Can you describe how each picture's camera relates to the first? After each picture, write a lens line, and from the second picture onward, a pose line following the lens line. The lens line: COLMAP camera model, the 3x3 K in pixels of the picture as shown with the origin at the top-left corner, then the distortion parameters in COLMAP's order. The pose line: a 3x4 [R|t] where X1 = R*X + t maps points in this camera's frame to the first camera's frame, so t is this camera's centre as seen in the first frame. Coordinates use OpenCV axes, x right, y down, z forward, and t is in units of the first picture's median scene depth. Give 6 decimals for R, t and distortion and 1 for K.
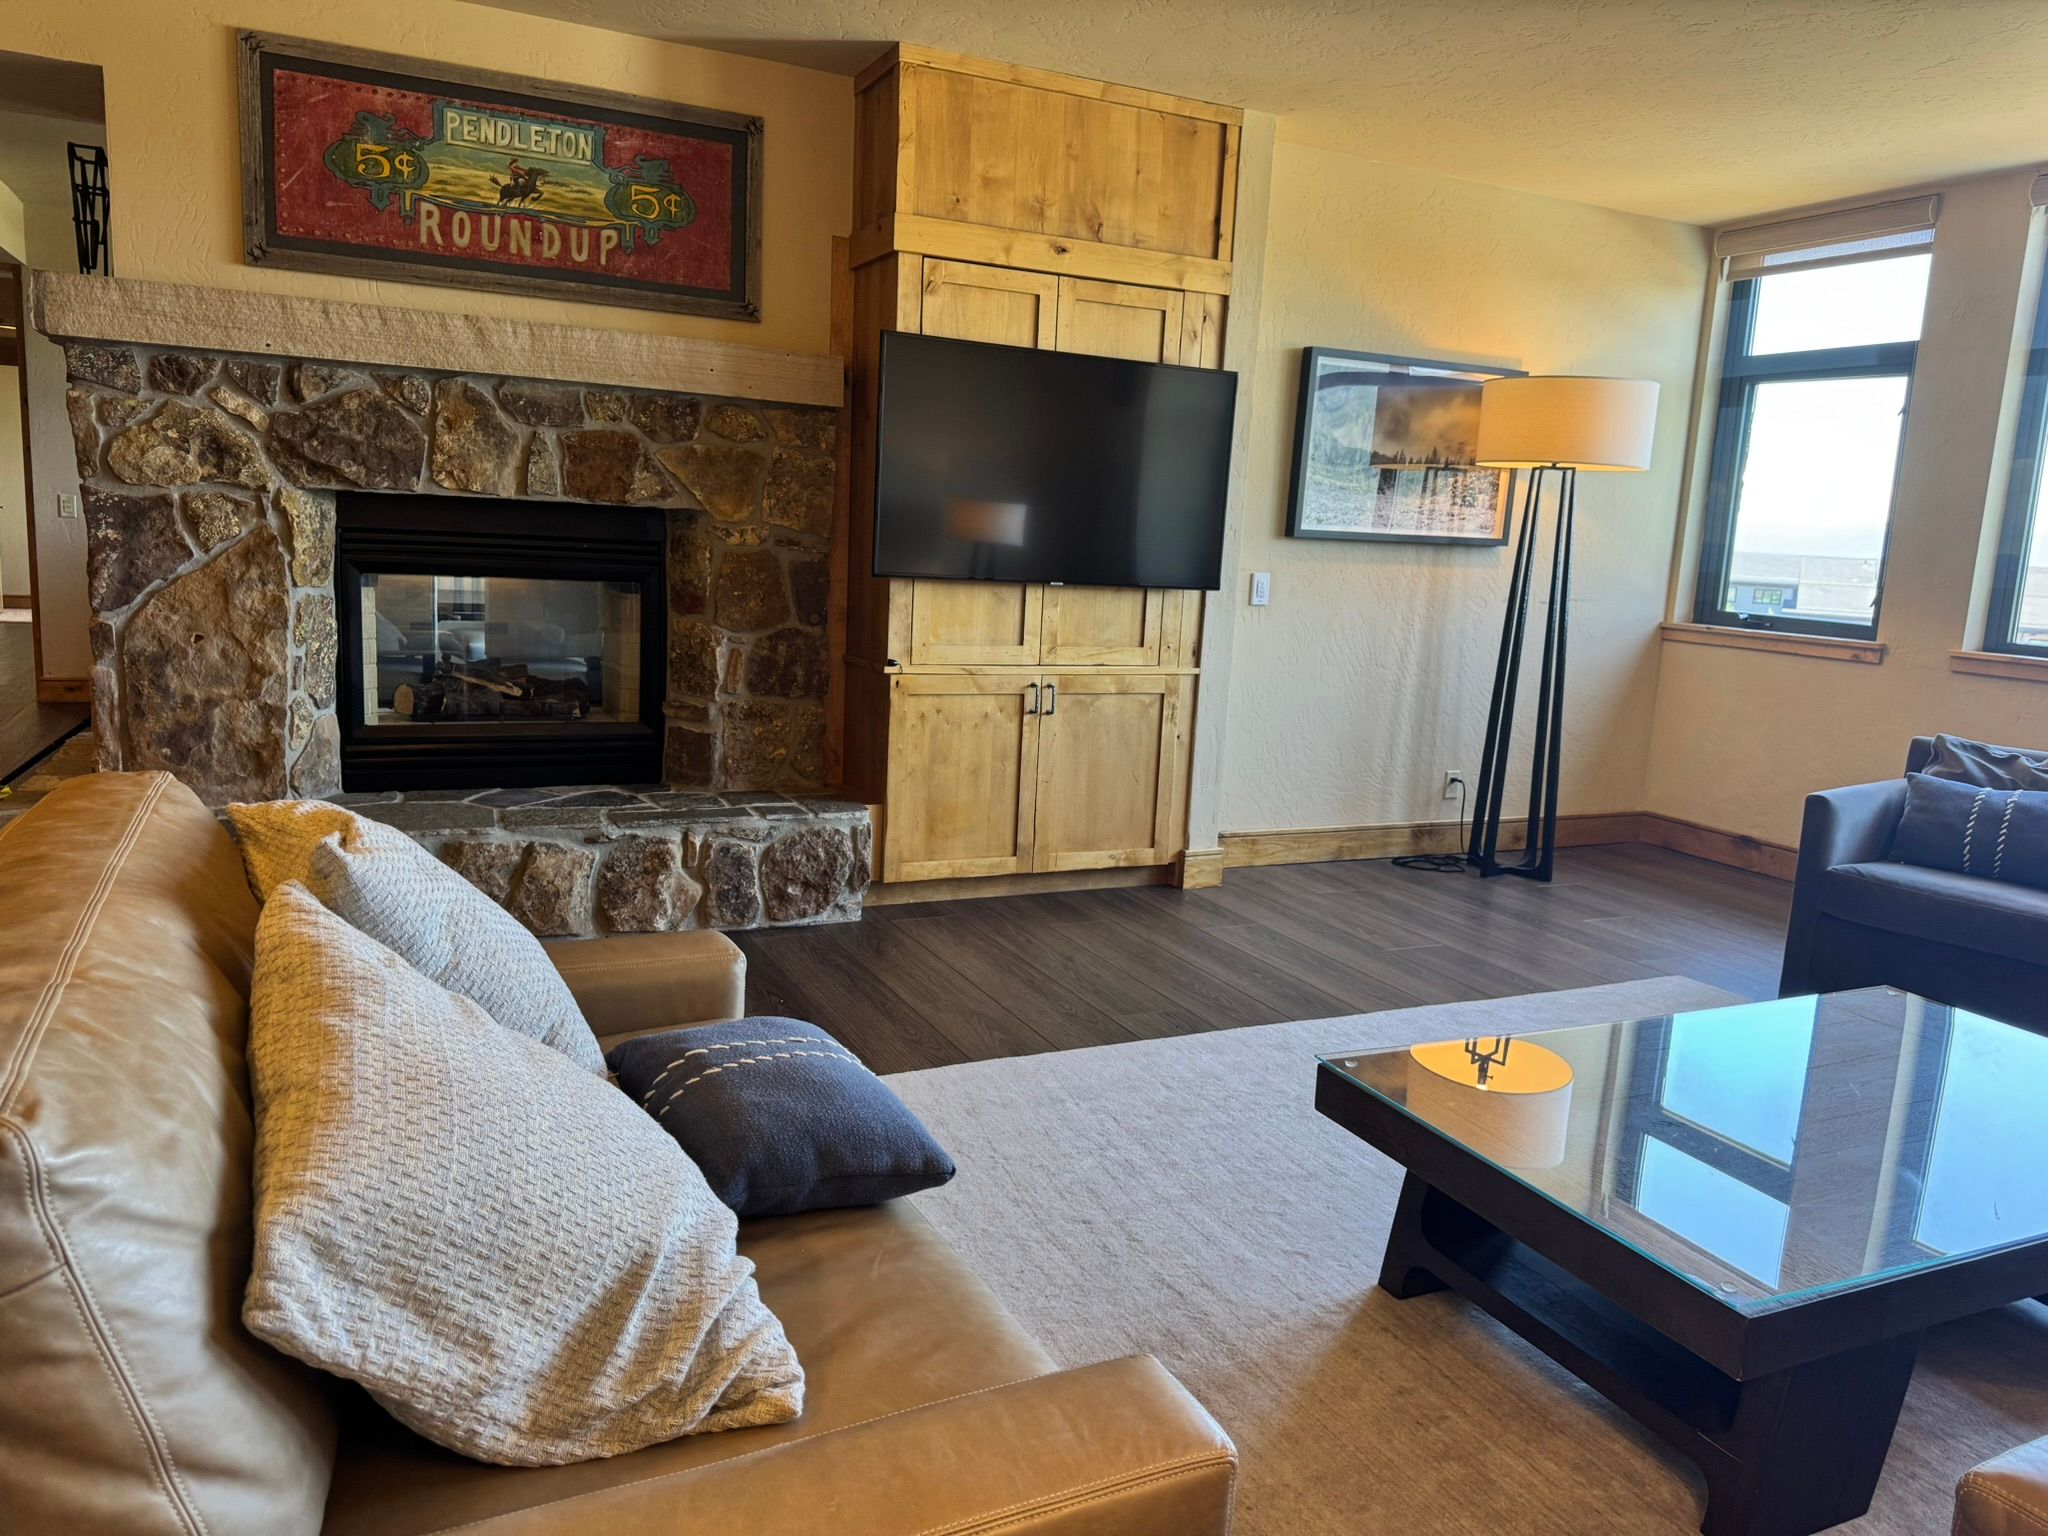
lens RADIAL K [[1440.8, 0, 1007.0], [0, 1440.8, 771.7], [0, 0, 1]] dist [0.057330, -0.063558]
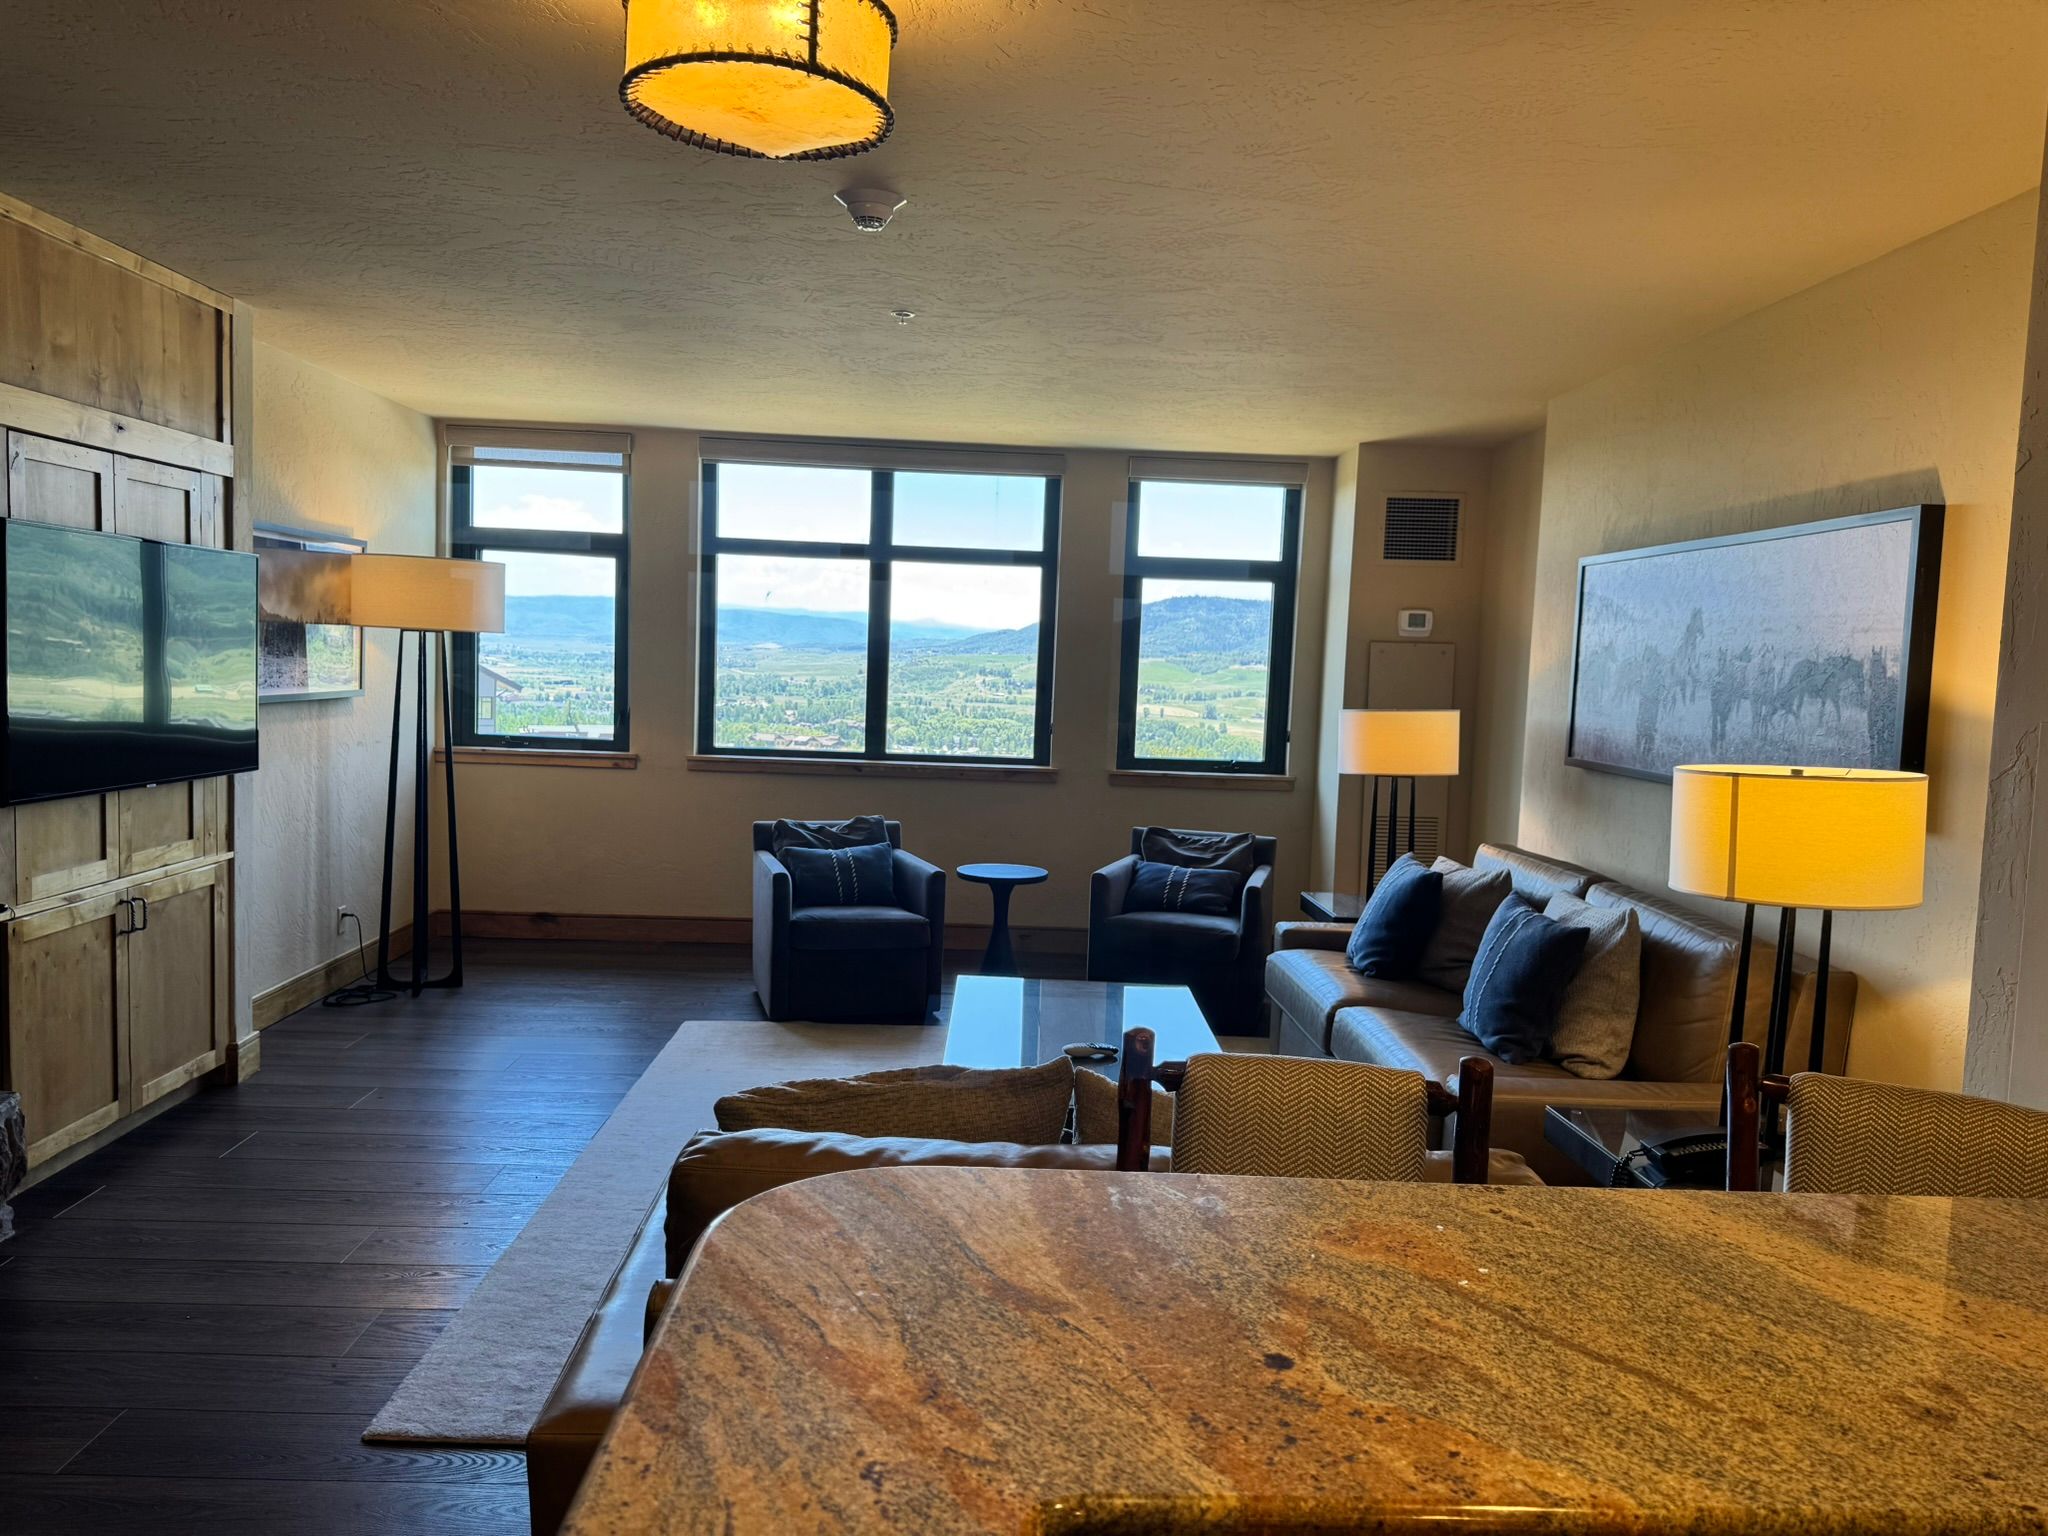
lens RADIAL K [[1440.8, 0, 1022.6], [0, 1440.8, 772.1], [0, 0, 1]] dist [0.057330, -0.063558]
pose [[0.412370, -0.111035, 0.904224, -0.565994], [0.141288, 0.988330, 0.056929, -0.114279], [-0.899993, 0.104280, 0.423246, 0.118999]]
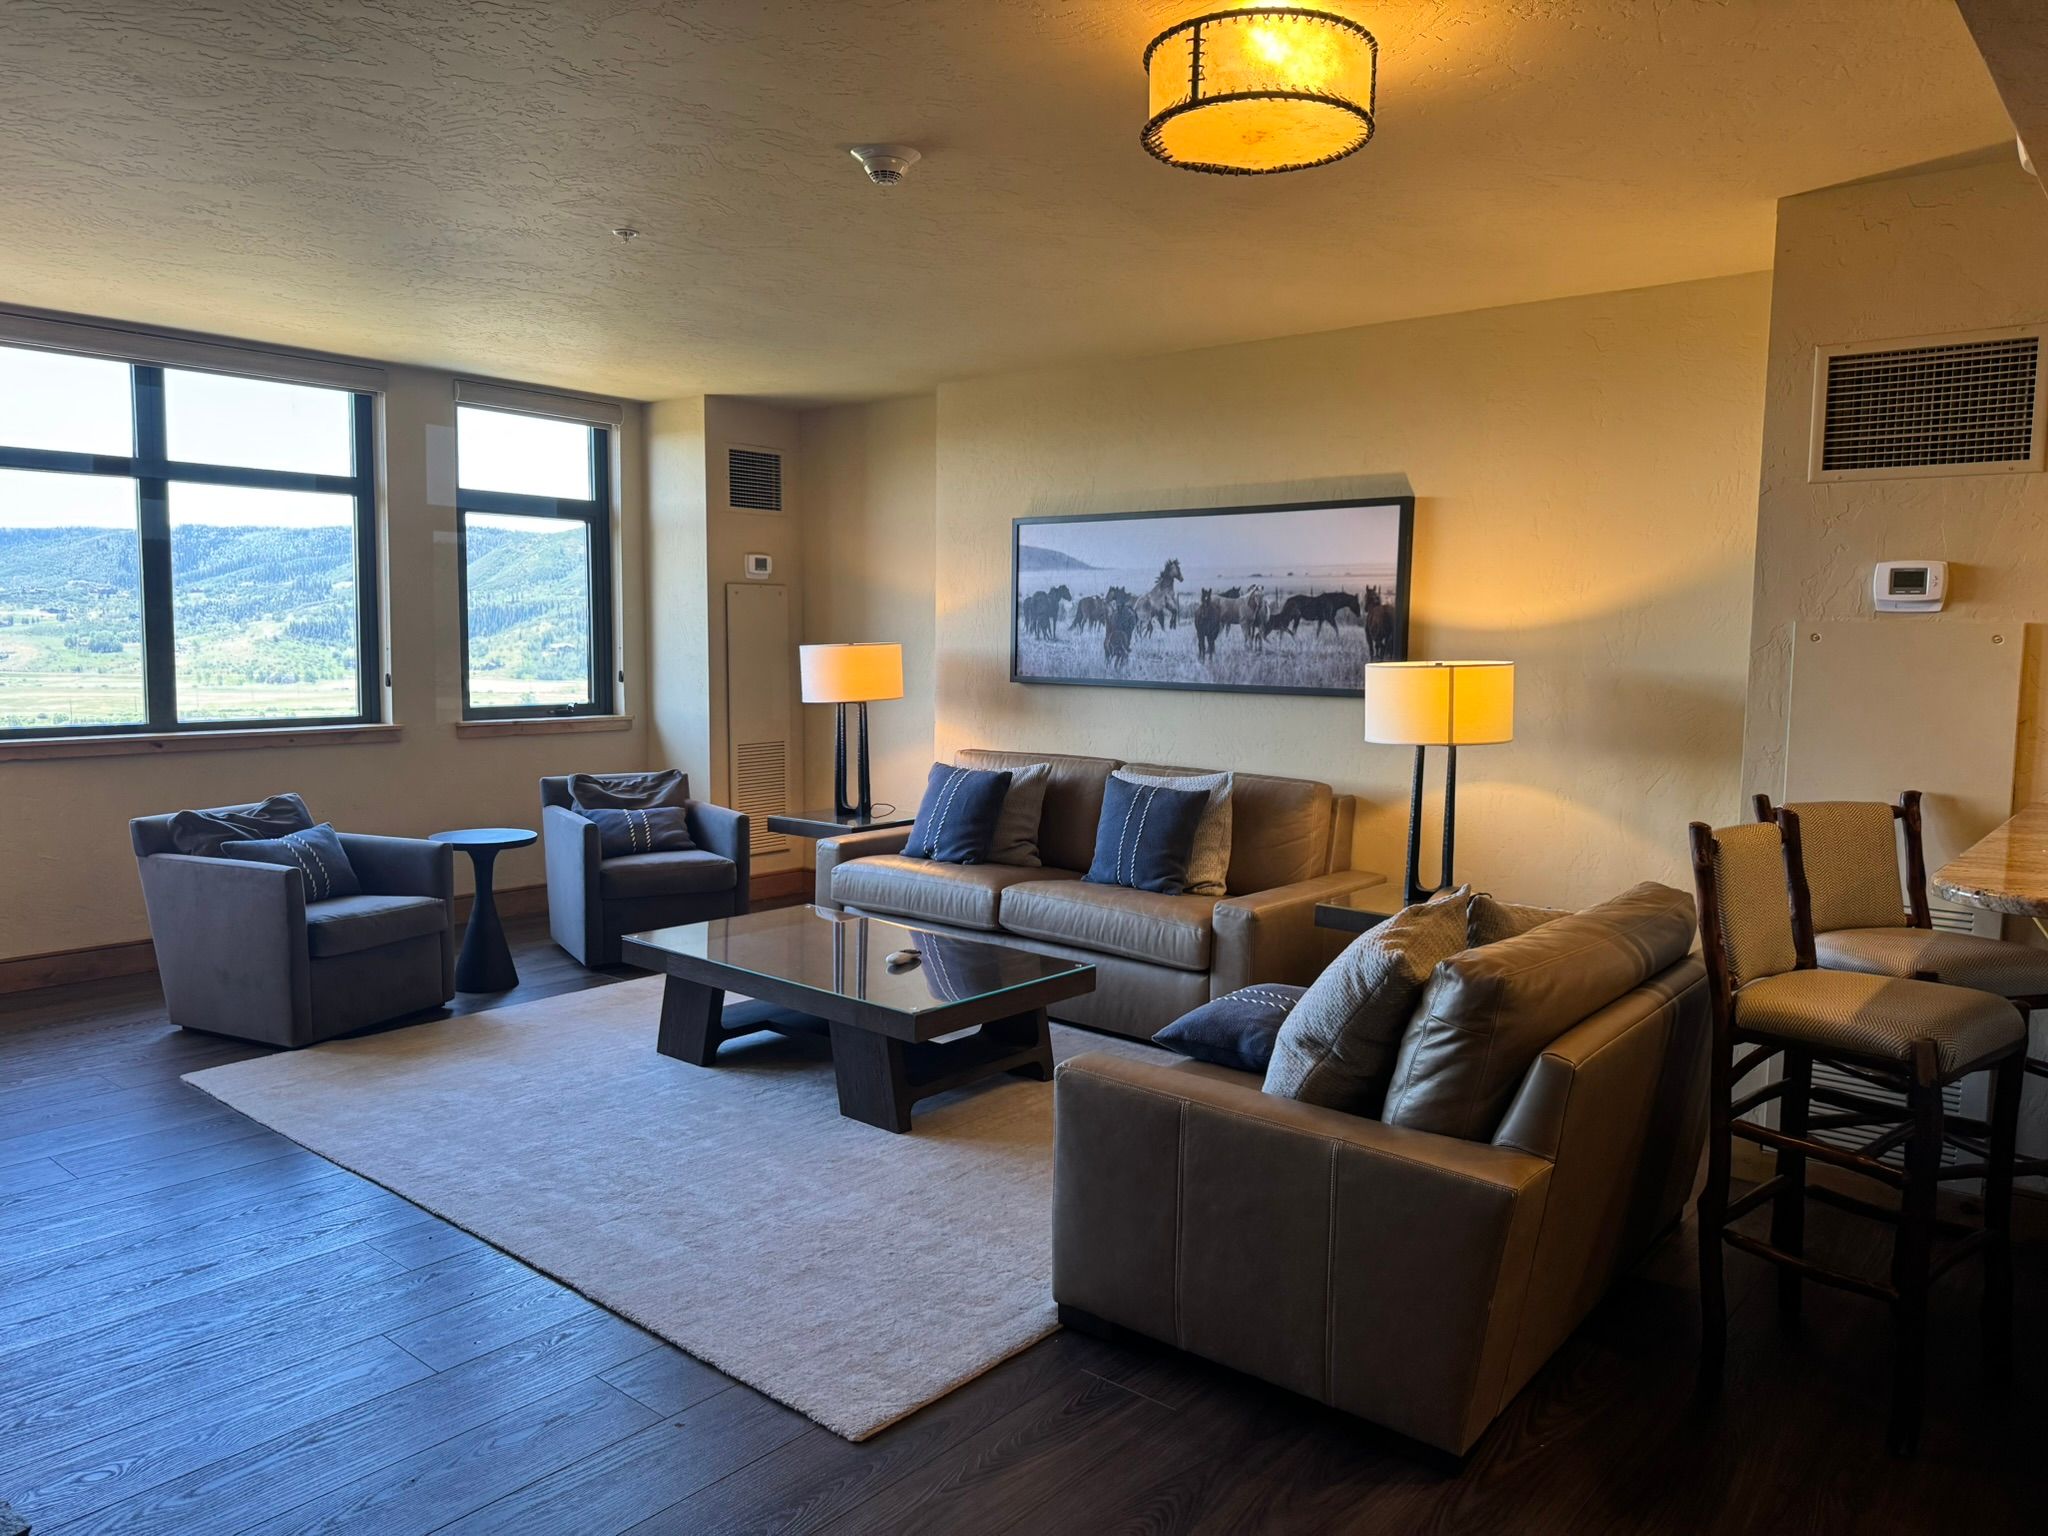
lens RADIAL K [[1440.8, 0, 1032.5], [0, 1440.8, 779.6], [0, 0, 1]] dist [0.057330, -0.063558]
pose [[-0.417048, -0.153457, 0.895836, -0.666273], [0.119210, 0.967893, 0.221297, -0.215452], [-0.901033, 0.199084, -0.385364, 0.772892]]
